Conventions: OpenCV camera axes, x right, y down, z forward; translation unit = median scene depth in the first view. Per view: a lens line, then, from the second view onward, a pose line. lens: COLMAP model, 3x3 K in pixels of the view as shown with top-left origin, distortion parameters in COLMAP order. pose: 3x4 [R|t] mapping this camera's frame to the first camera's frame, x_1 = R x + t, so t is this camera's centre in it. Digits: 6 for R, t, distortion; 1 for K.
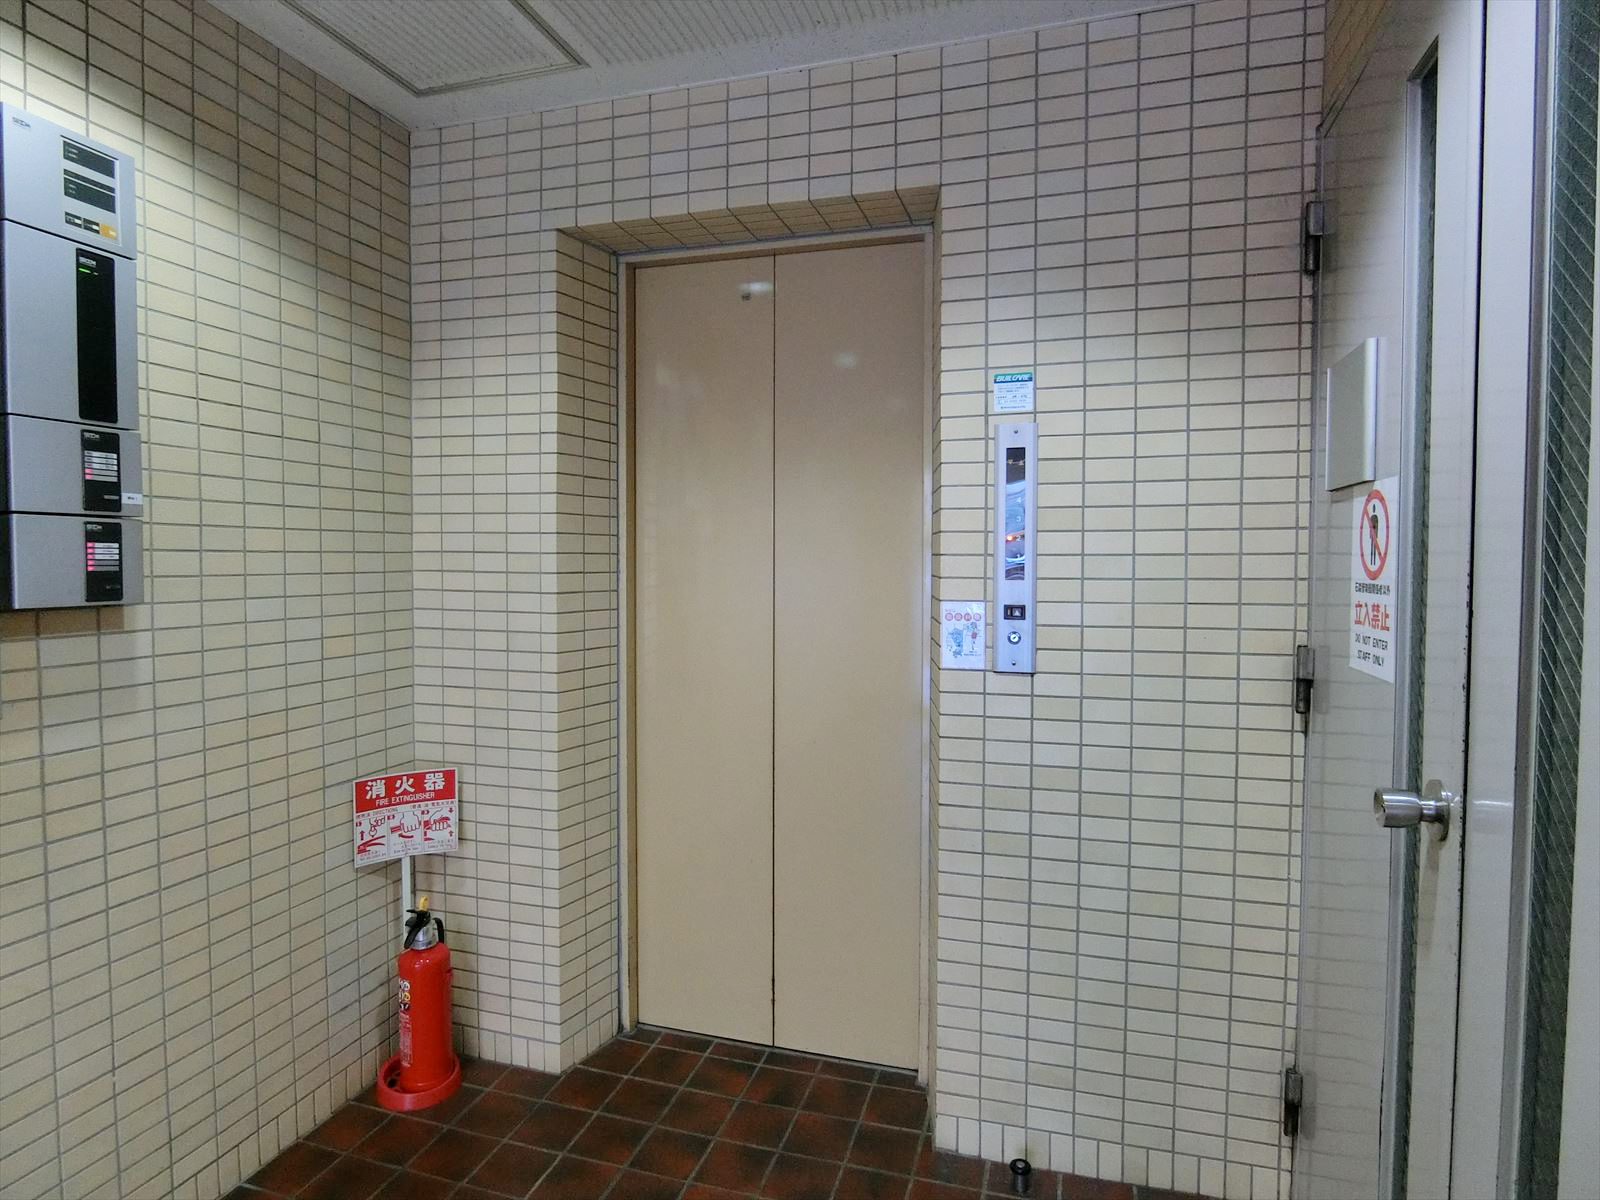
lens RADIAL K [[896.3, 0, 801.1], [0, 896.3, 596.4], [0, 0, 1]] dist [-0.007191, 0.001234]
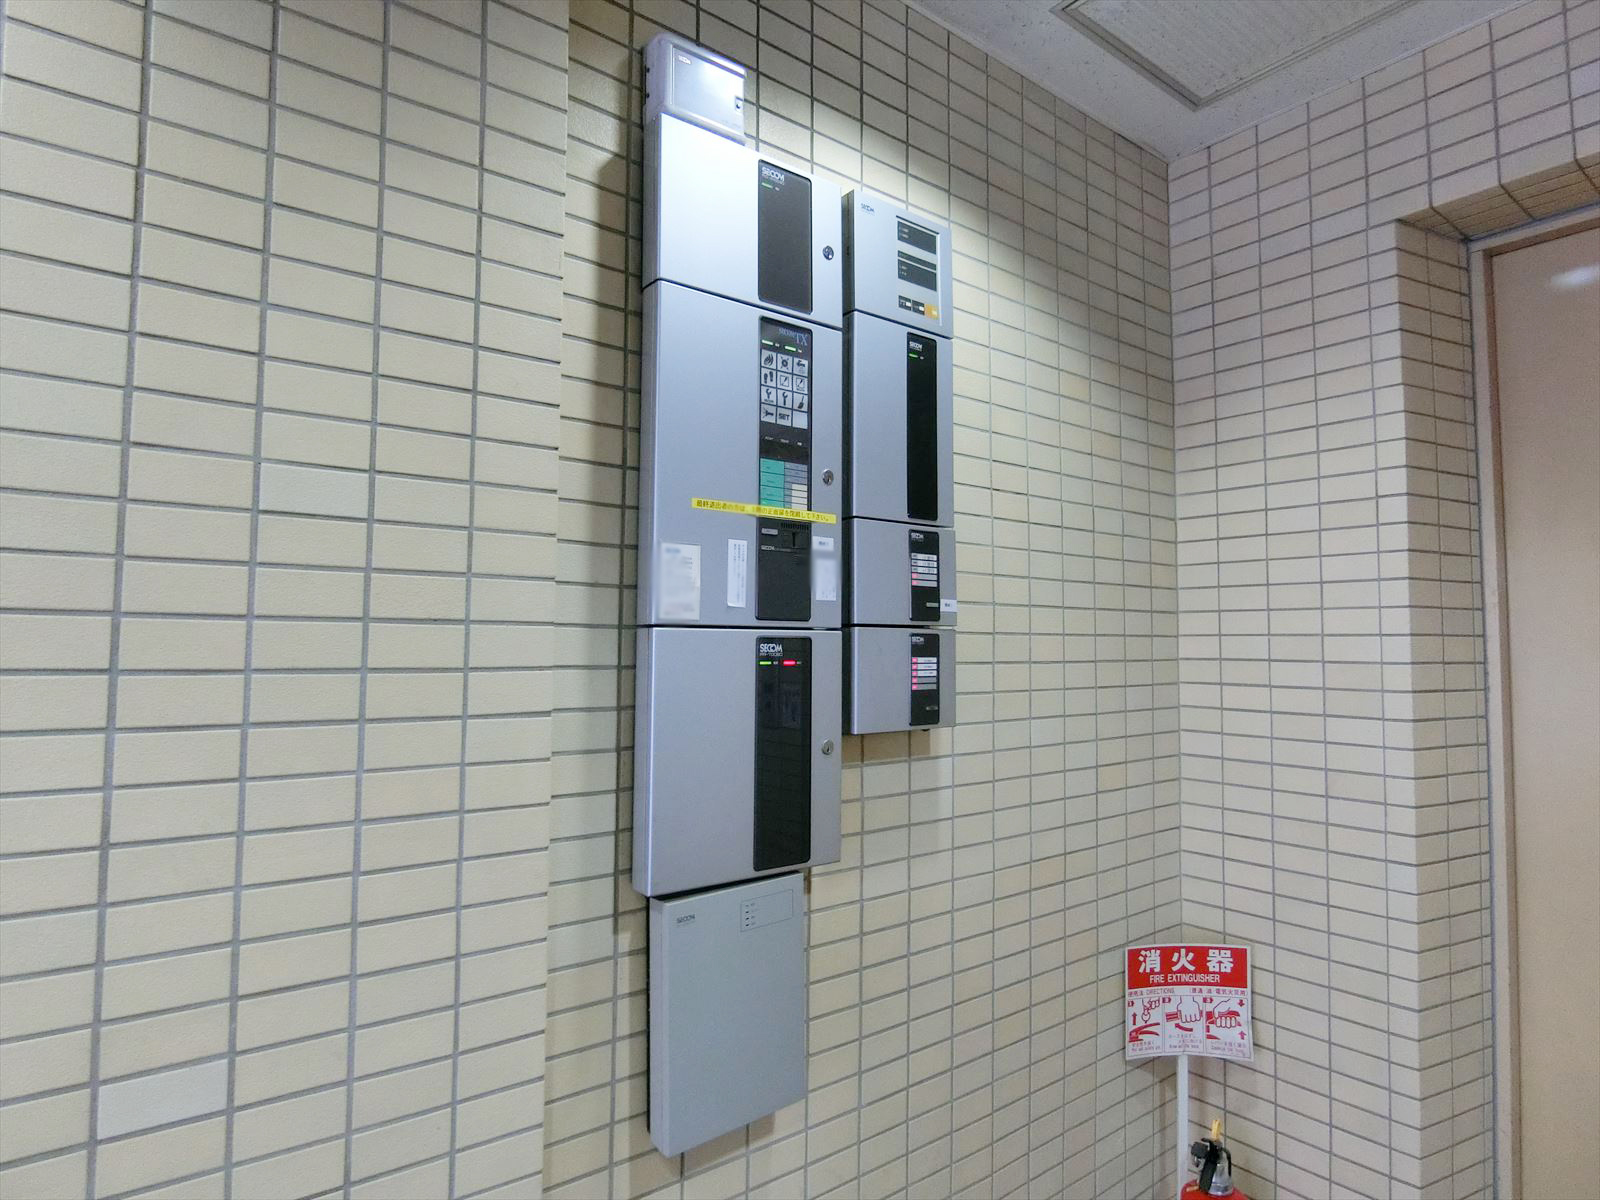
lens RADIAL K [[908.8, 0, 790.9], [0, 908.8, 599.3], [0, 0, 1]] dist [-0.006481, 0.000897]
pose [[0.812019, -0.034480, -0.582611, -0.275196], [-0.022953, 0.995594, -0.090911, -0.024317], [0.583179, 0.087194, 0.807650, 0.150966]]
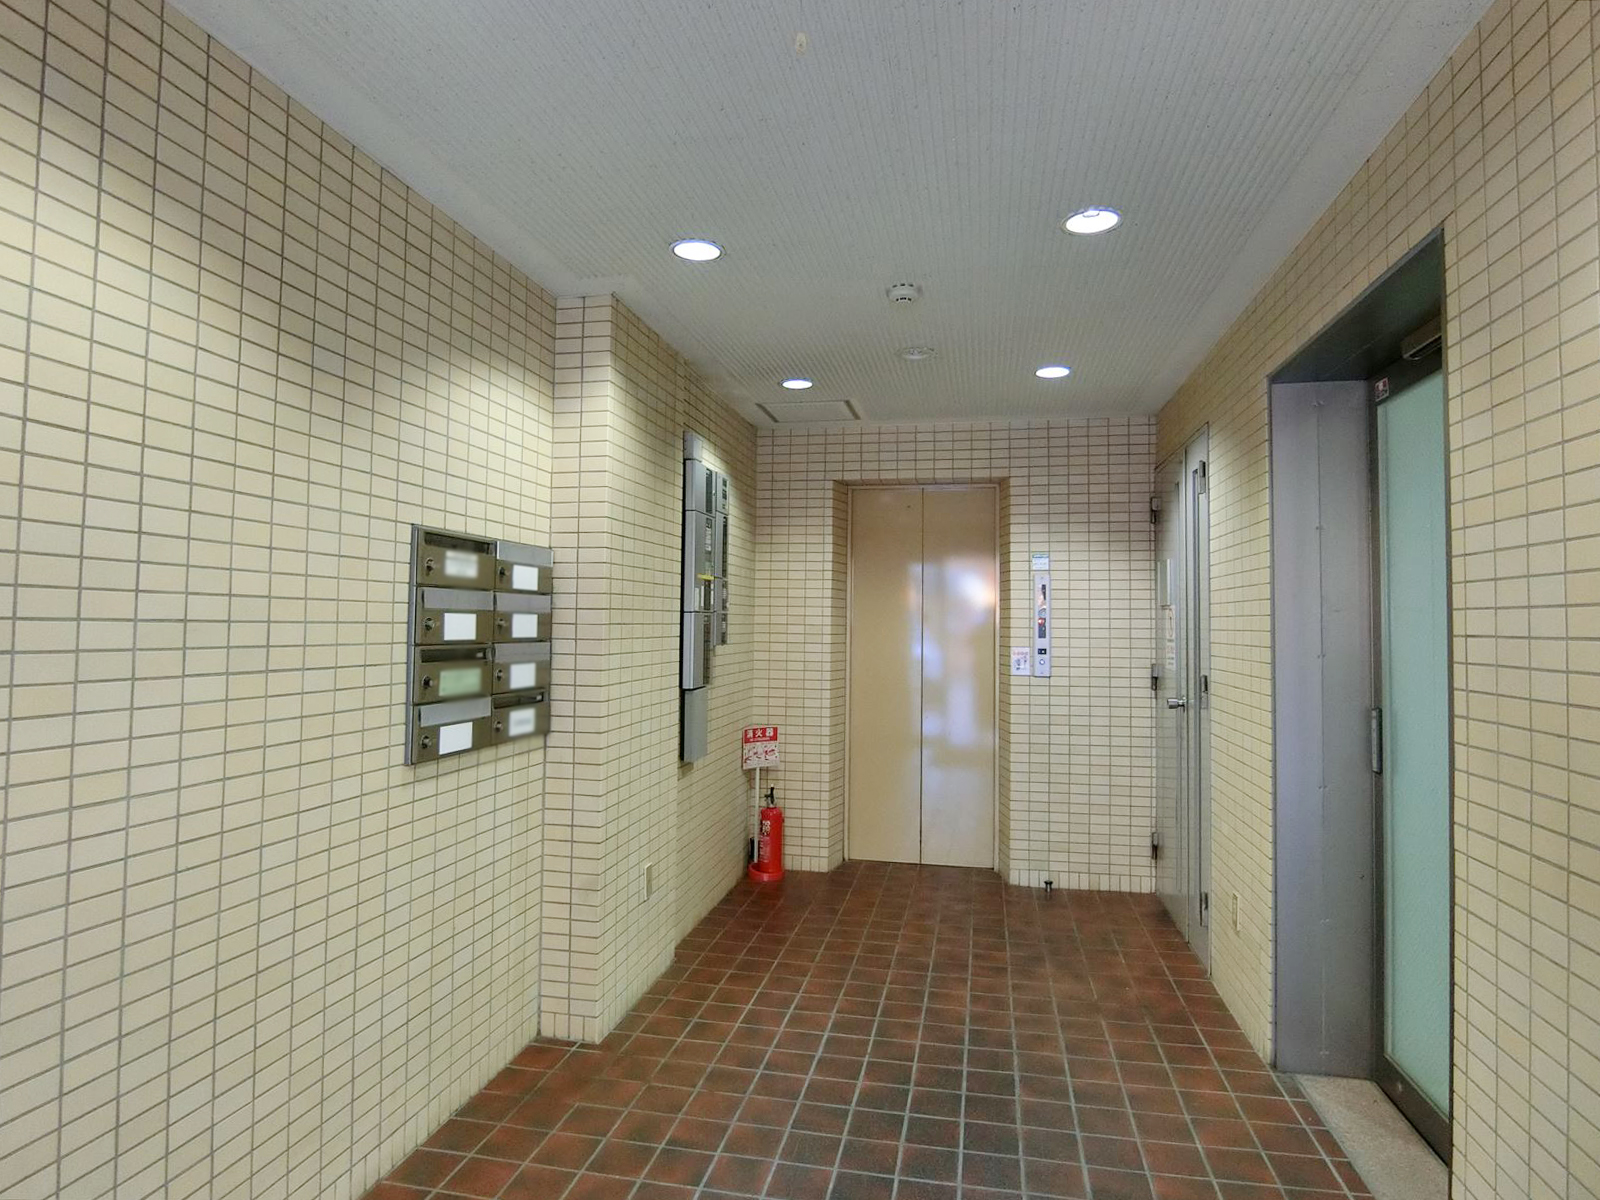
lens RADIAL K [[896.3, 0, 801.1], [0, 896.3, 596.4], [0, 0, 1]] dist [-0.007191, 0.001234]
pose [[0.995070, 0.010467, 0.098624, -0.613824], [-0.003438, 0.997458, -0.071169, 0.040715], [-0.099118, 0.070479, 0.992577, -1.276920]]
